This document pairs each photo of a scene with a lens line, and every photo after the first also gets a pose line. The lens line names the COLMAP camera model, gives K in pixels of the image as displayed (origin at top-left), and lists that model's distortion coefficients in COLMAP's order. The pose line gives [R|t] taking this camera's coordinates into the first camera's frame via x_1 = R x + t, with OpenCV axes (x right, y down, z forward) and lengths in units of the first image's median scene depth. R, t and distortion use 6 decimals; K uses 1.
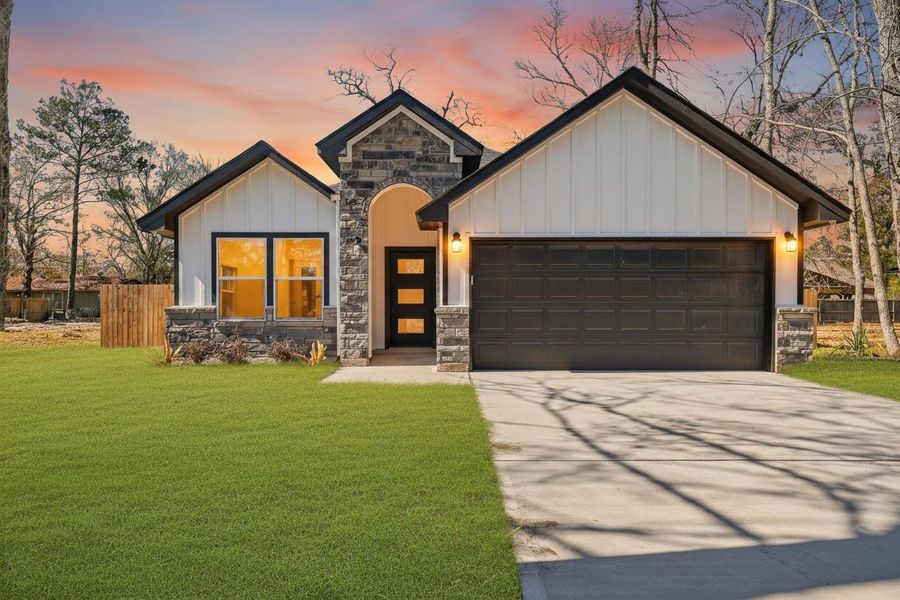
lens RADIAL K [[491.1, 0, 453.7], [0, 491.1, 306.2], [0, 0, 1]] dist [0.004041, 0.000365]
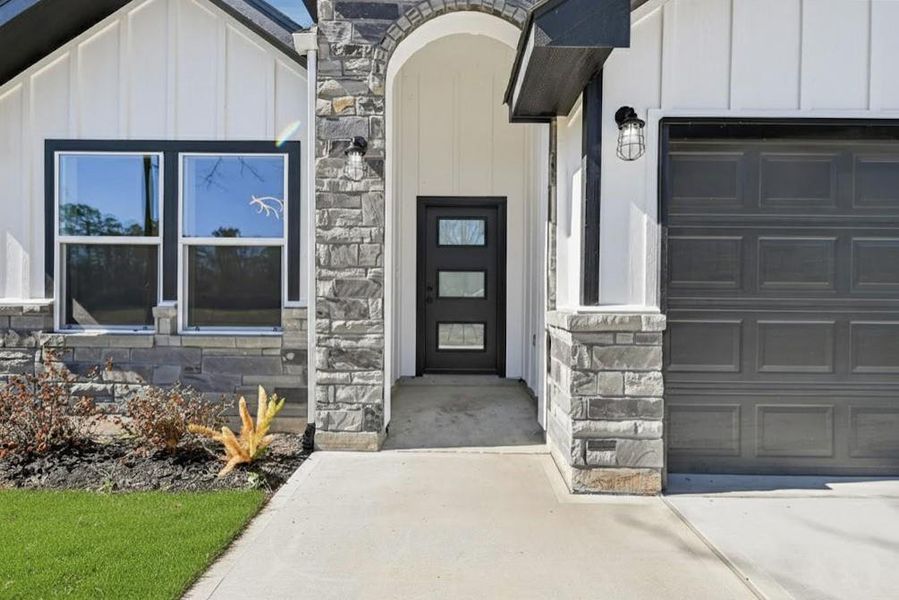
lens RADIAL K [[406.7, 0, 459.6], [0, 406.7, 297.5], [0, 0, 1]] dist [0.001276, 0.000221]
pose [[0.999940, 0.008374, -0.007098, -0.106980], [-0.008351, 0.999960, 0.003307, -0.007968], [0.007125, -0.003247, 0.999969, 0.656572]]
